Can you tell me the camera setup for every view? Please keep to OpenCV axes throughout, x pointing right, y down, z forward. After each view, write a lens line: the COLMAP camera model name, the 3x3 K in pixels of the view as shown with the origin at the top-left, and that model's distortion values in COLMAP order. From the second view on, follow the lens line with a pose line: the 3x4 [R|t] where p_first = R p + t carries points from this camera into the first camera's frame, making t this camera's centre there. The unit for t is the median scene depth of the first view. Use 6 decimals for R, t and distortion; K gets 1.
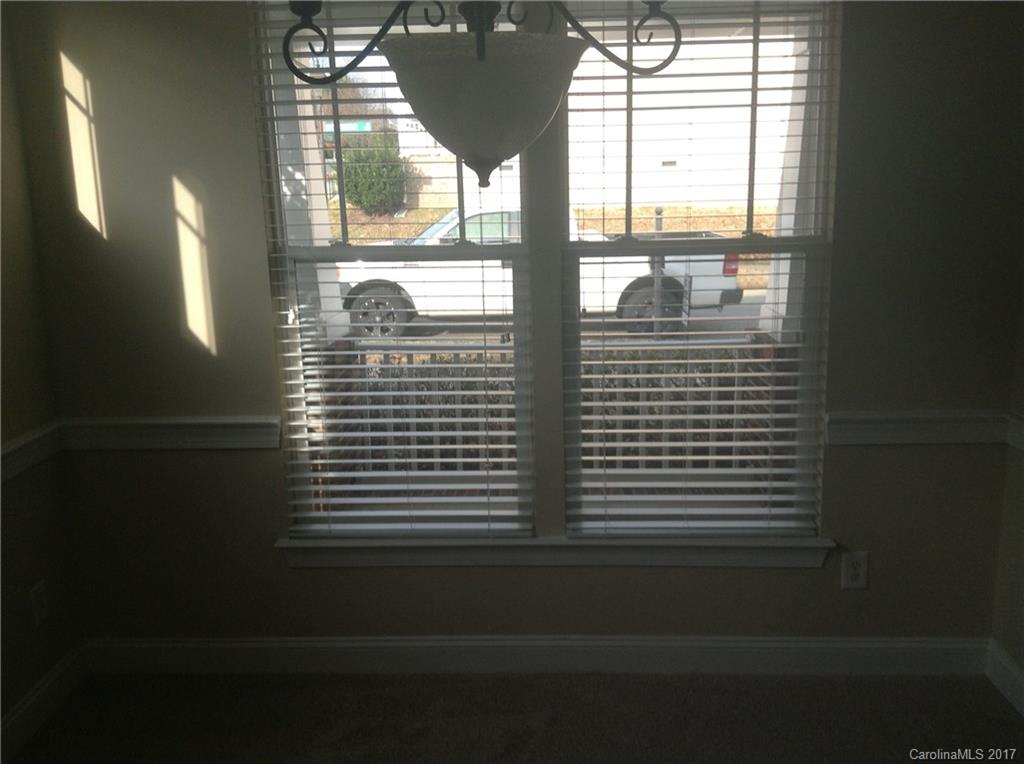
lens RADIAL K [[941.7, 0, 512.2], [0, 941.7, 389.0], [0, 0, 1]] dist [0.109519, -0.194772]
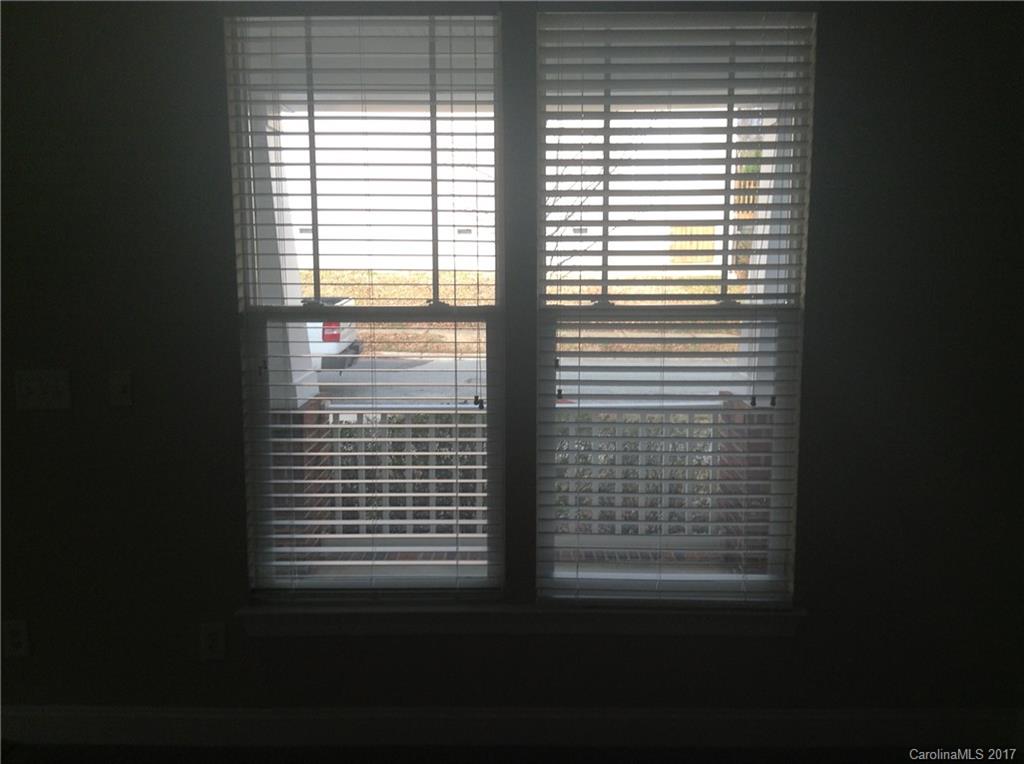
lens RADIAL K [[941.7, 0, 512.2], [0, 941.7, 389.0], [0, 0, 1]] dist [0.109519, -0.194772]
pose [[0.999151, 0.020233, 0.035880, 0.286592], [-0.017823, 0.997644, -0.066250, -0.004078], [-0.037136, 0.065555, 0.997158, -0.011263]]
